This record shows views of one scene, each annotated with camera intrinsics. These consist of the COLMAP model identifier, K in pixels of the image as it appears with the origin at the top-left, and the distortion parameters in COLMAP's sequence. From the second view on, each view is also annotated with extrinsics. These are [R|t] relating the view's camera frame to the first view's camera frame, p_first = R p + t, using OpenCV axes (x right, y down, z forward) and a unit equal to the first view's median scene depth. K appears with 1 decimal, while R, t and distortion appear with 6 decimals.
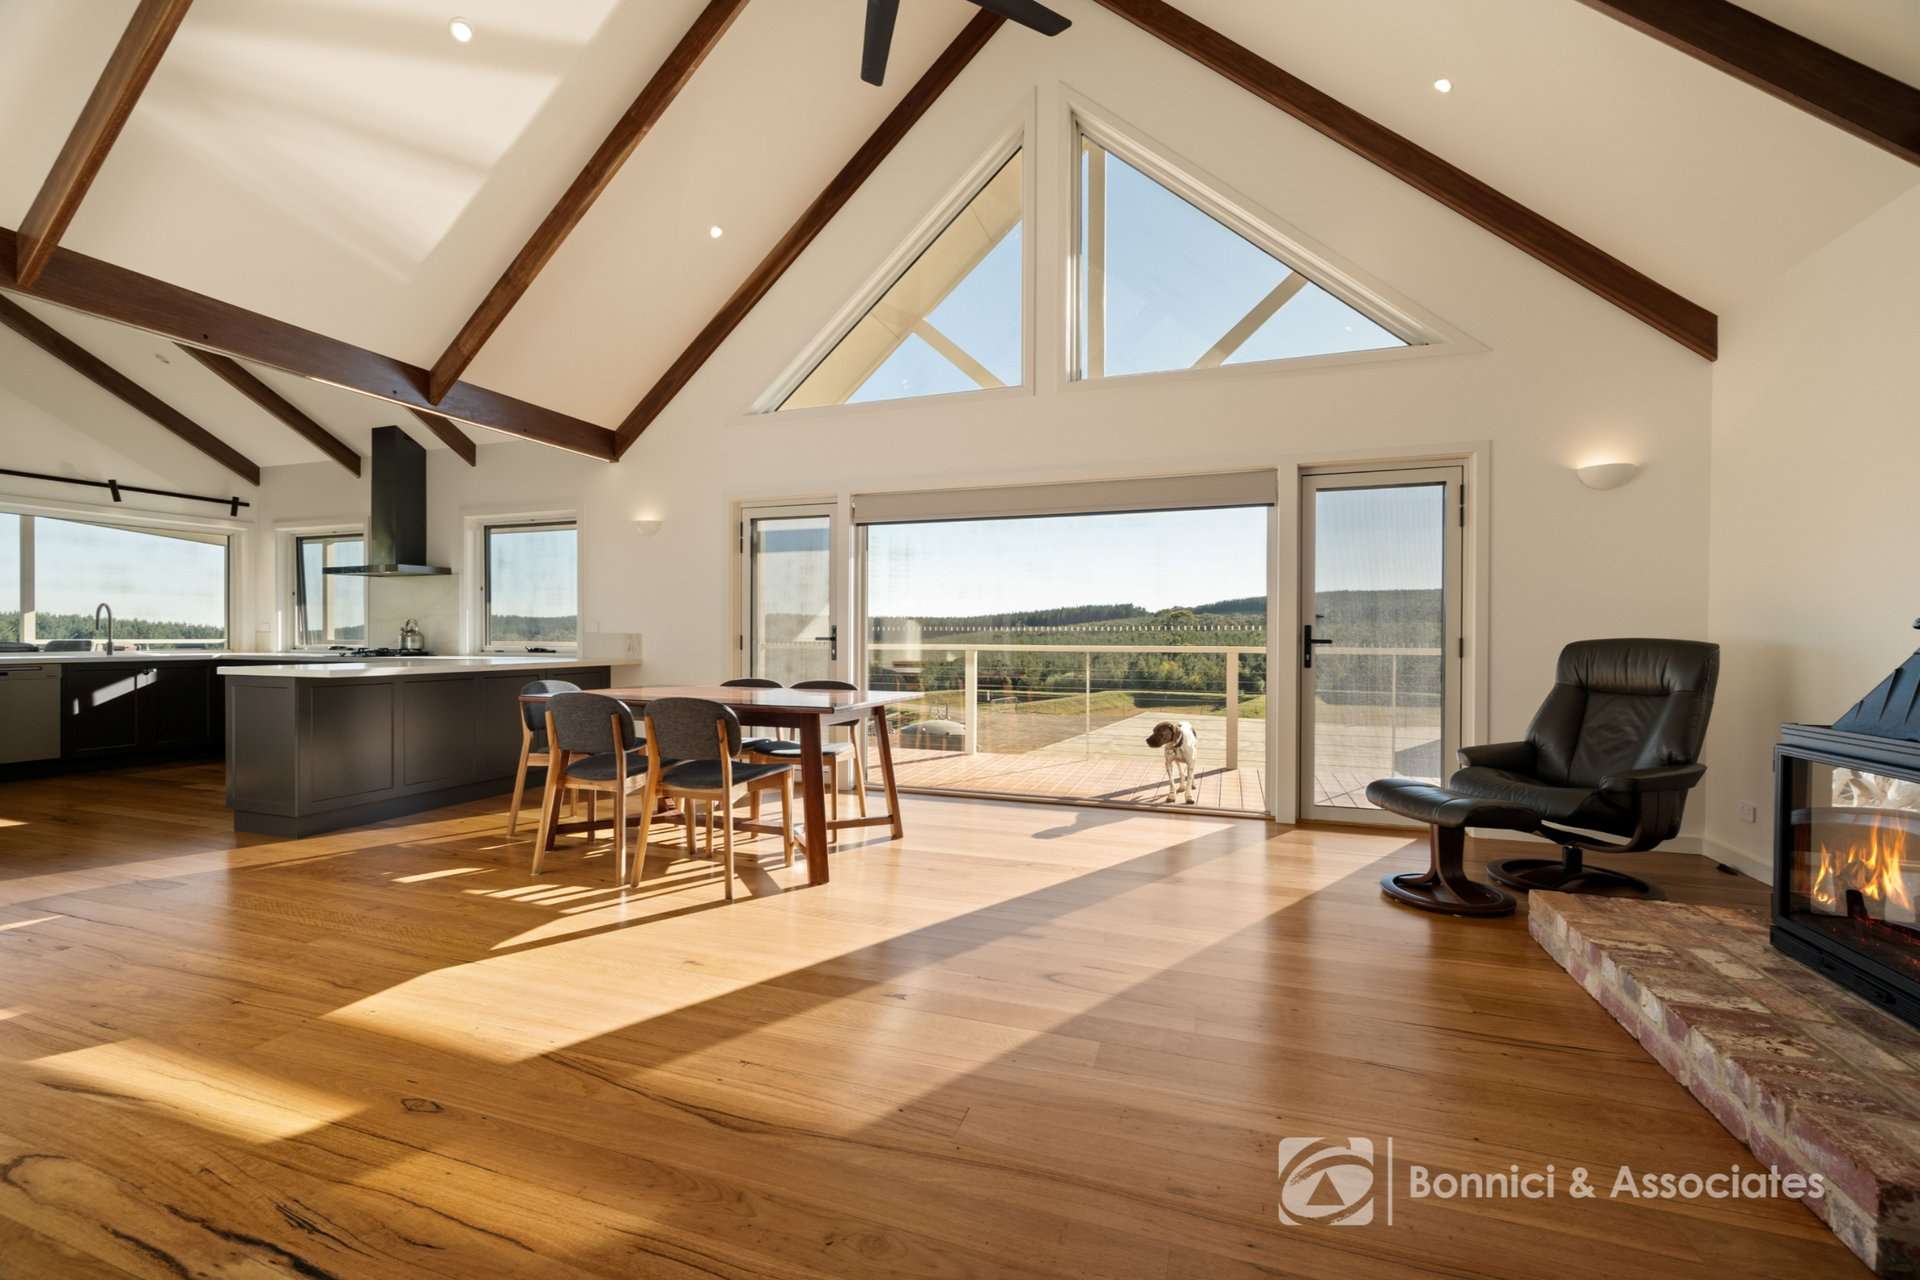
lens RADIAL K [[755.3, 0, 971.0], [0, 755.3, 639.3], [0, 0, 1]] dist [-0.000356, -0.000056]
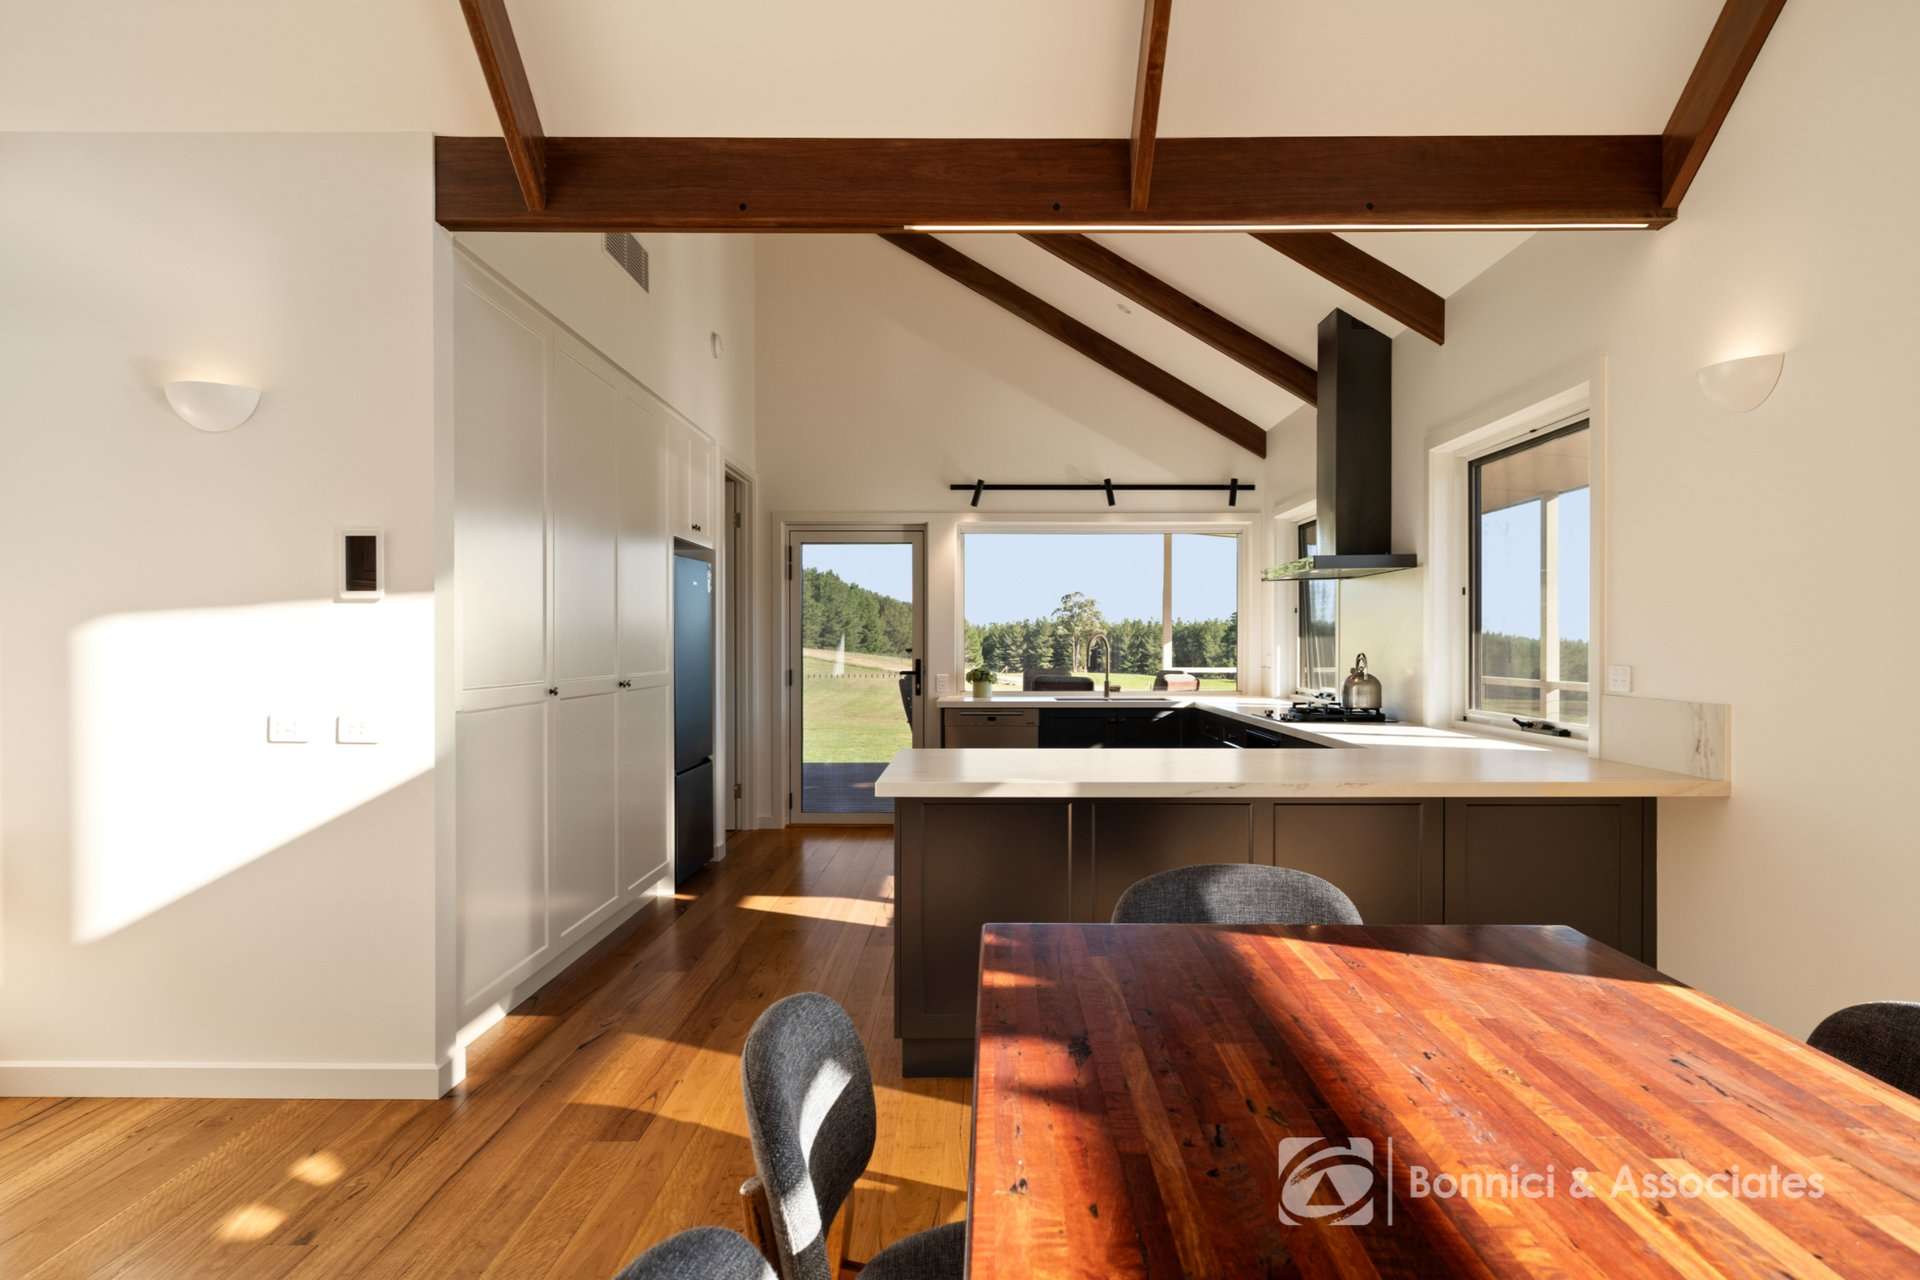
lens RADIAL K [[1100.6, 0, 963.2], [0, 1100.6, 650.9], [0, 0, 1]] dist [0.000540, -0.000181]
pose [[0.311243, 0.001933, -0.950328, -0.071149], [-0.005109, 0.999987, 0.000361, -0.027725], [0.950317, 0.004743, 0.311249, 0.485807]]
